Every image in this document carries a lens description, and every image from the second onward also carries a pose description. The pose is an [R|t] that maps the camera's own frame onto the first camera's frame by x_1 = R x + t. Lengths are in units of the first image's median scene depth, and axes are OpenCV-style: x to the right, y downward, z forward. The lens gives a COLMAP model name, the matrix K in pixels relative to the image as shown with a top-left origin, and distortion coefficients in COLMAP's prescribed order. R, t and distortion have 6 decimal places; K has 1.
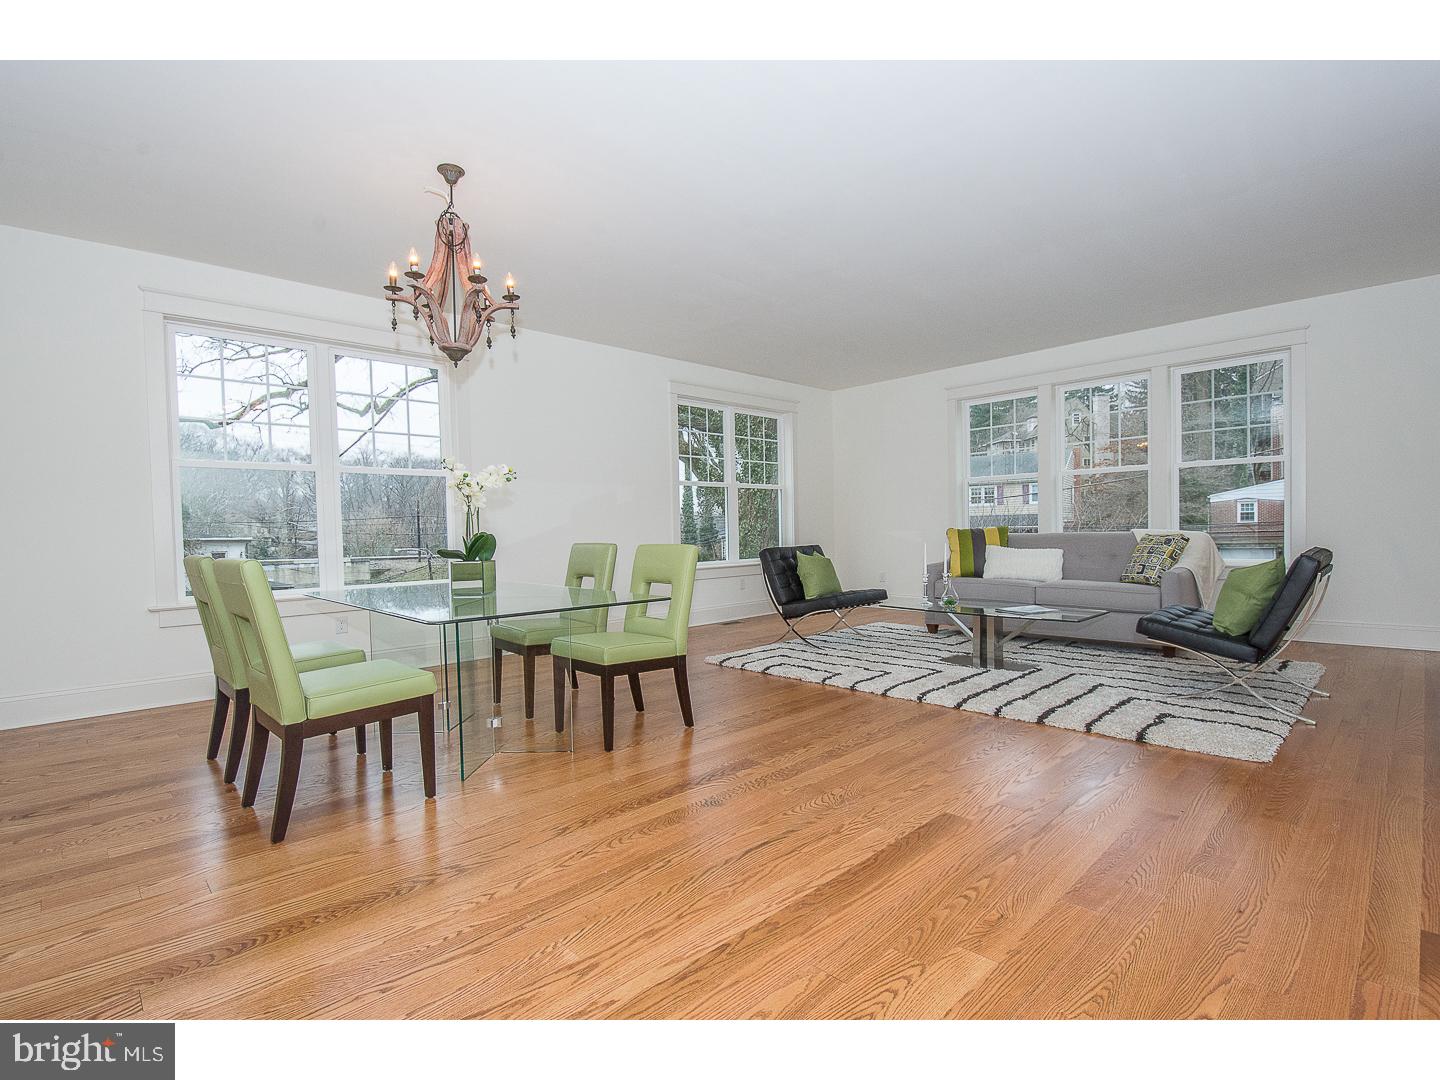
lens RADIAL K [[686.7, 0, 723.1], [0, 686.7, 550.4], [0, 0, 1]] dist [0.011727, -0.019928]
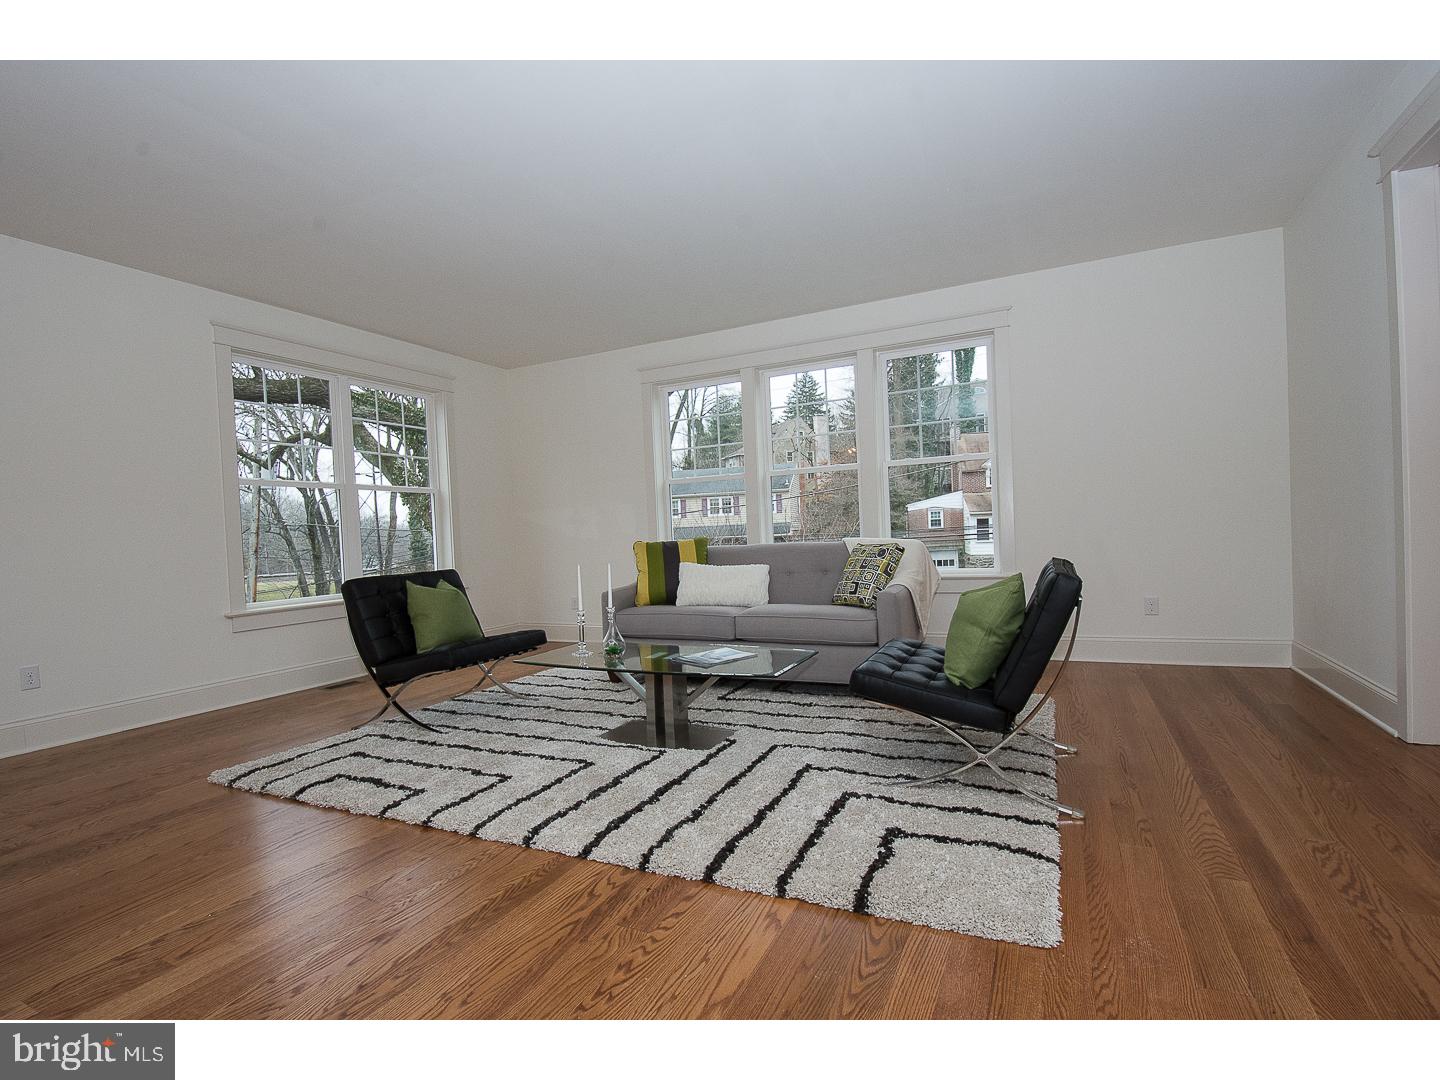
lens RADIAL K [[686.7, 0, 723.1], [0, 686.7, 550.4], [0, 0, 1]] dist [0.011727, -0.019928]
pose [[0.937291, -0.026812, 0.347514, 0.174830], [0.032884, 0.999392, -0.011587, -0.011549], [-0.346992, 0.022288, 0.937603, 0.280945]]
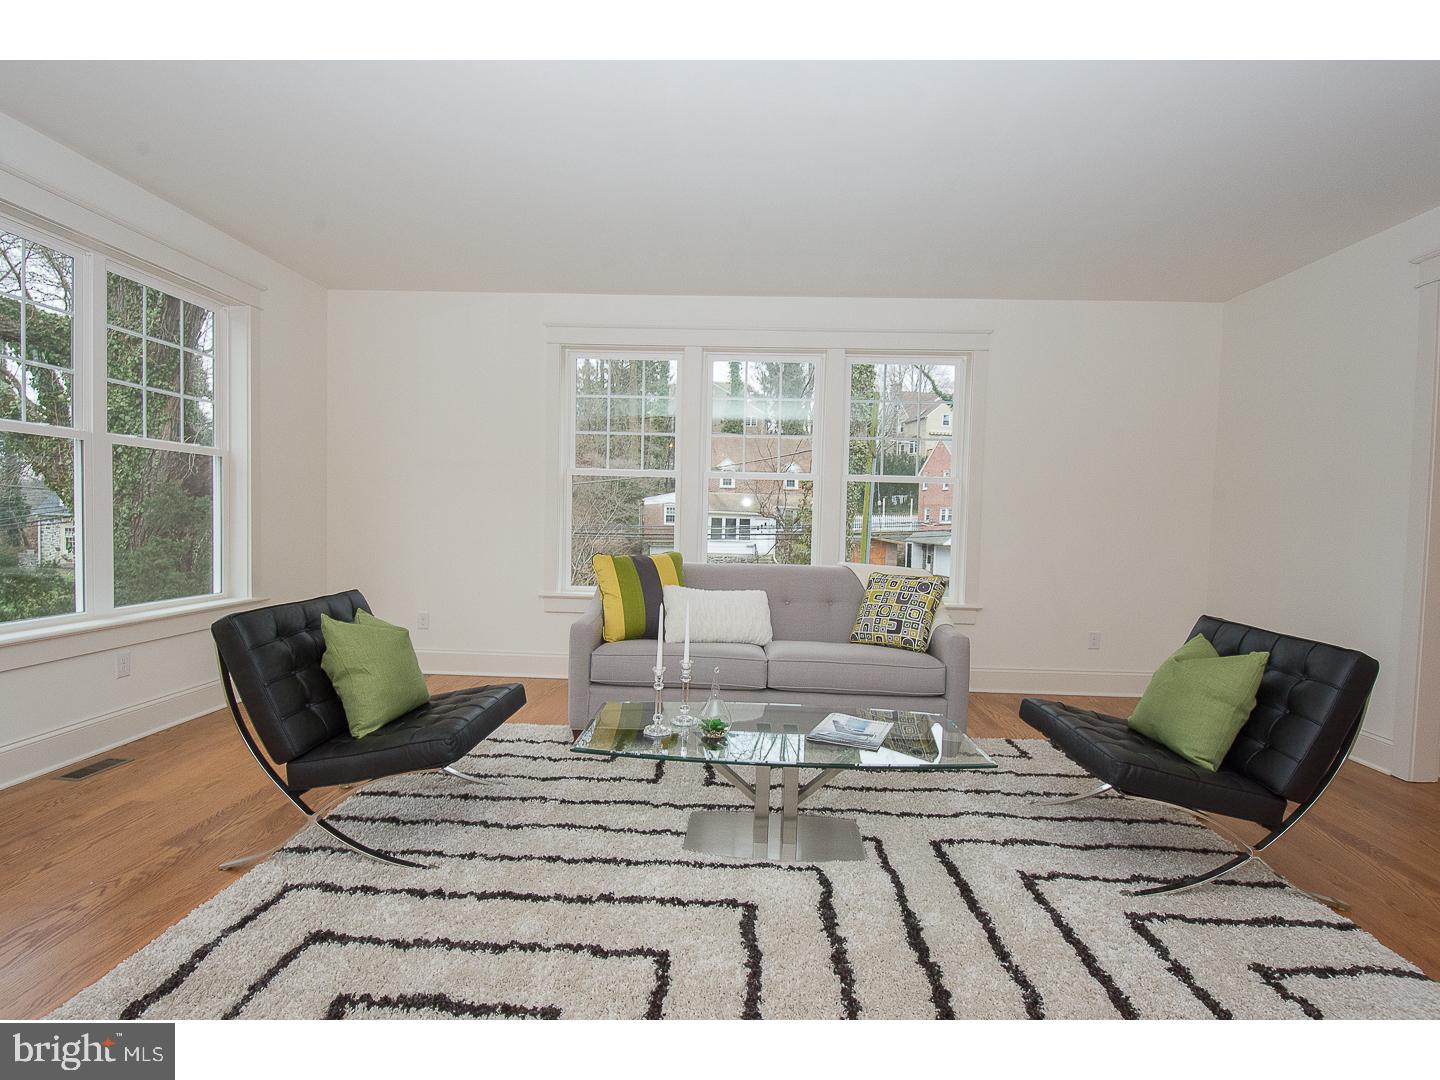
lens RADIAL K [[709.5, 0, 720.4], [0, 709.5, 544.0], [0, 0, 1]] dist [0.003801, -0.016862]
pose [[0.715806, 0.015705, 0.698123, -0.019626], [-0.021280, 0.999773, -0.000672, -0.048352], [-0.697975, -0.014375, 0.715978, 0.564094]]
